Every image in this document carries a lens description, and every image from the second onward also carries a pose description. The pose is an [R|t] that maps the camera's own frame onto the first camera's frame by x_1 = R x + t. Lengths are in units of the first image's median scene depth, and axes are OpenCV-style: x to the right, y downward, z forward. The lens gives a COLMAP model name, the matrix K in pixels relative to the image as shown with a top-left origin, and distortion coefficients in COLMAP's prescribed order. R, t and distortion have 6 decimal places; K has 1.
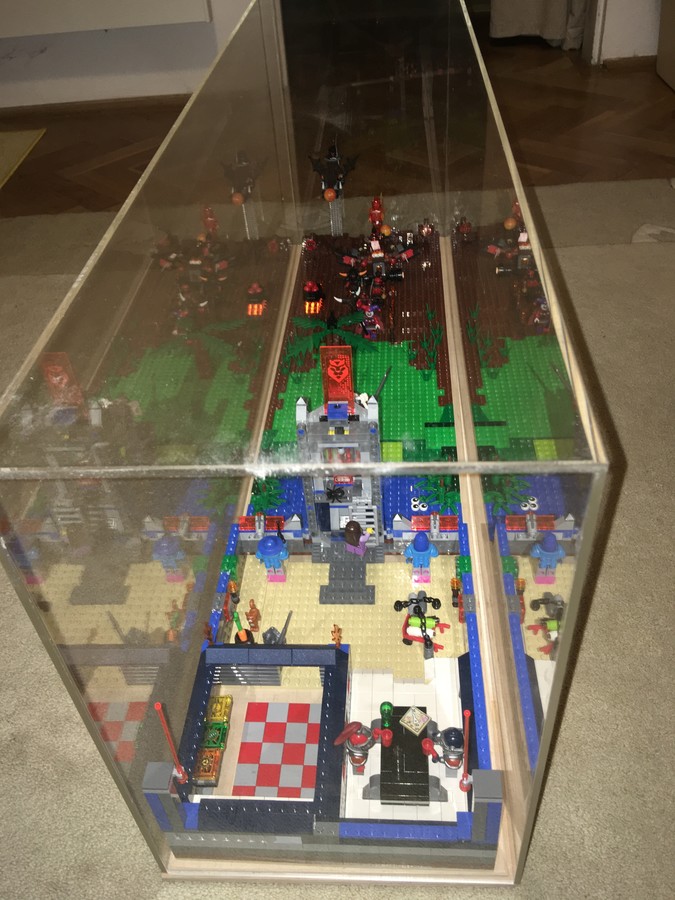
lens RADIAL K [[794.4, 0, 337.5], [0, 794.4, 450.0], [0, 0, 1]] dist [0.146822, -0.271390]
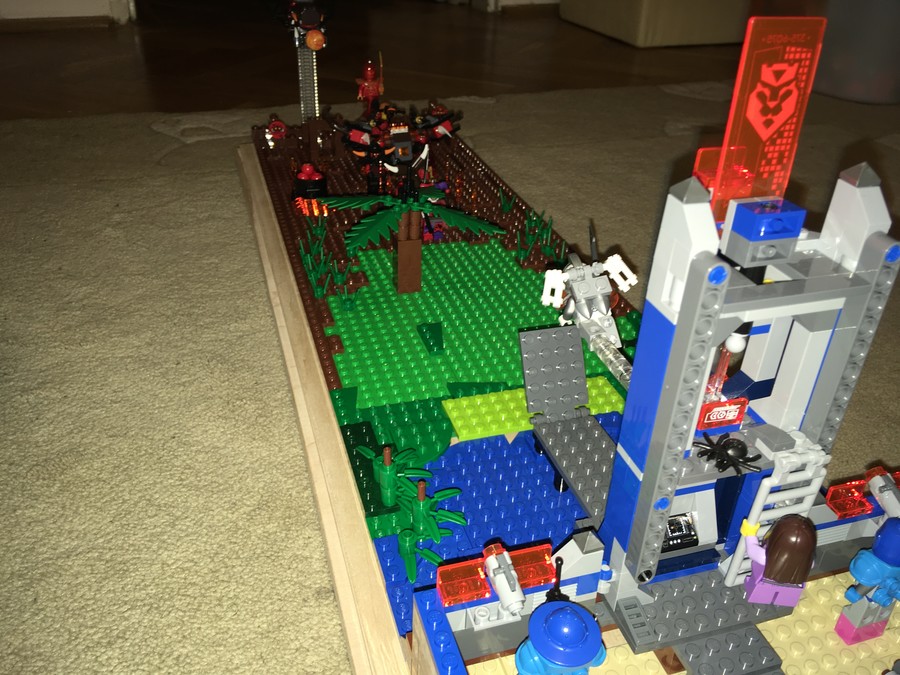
lens RADIAL K [[794.4, 0, 450.0], [0, 794.4, 337.5], [0, 0, 1]] dist [0.146822, -0.271390]
pose [[0.930397, -0.094888, 0.354059, -0.262868], [0.153730, 0.977870, -0.141903, 0.034331], [-0.332759, 0.186456, 0.924395, 0.682339]]
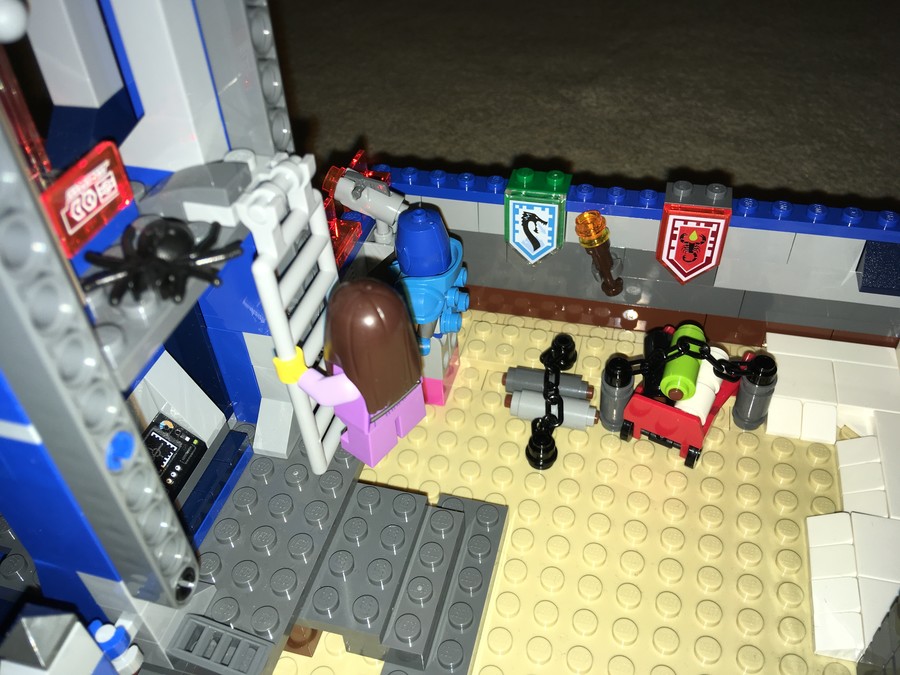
lens RADIAL K [[794.4, 0, 450.0], [0, 794.4, 337.5], [0, 0, 1]] dist [0.146822, -0.271390]
pose [[0.213876, -0.613418, 0.760247, -0.131500], [0.662321, 0.663118, 0.348720, 0.046262], [-0.718044, 0.428945, 0.548104, 0.878654]]
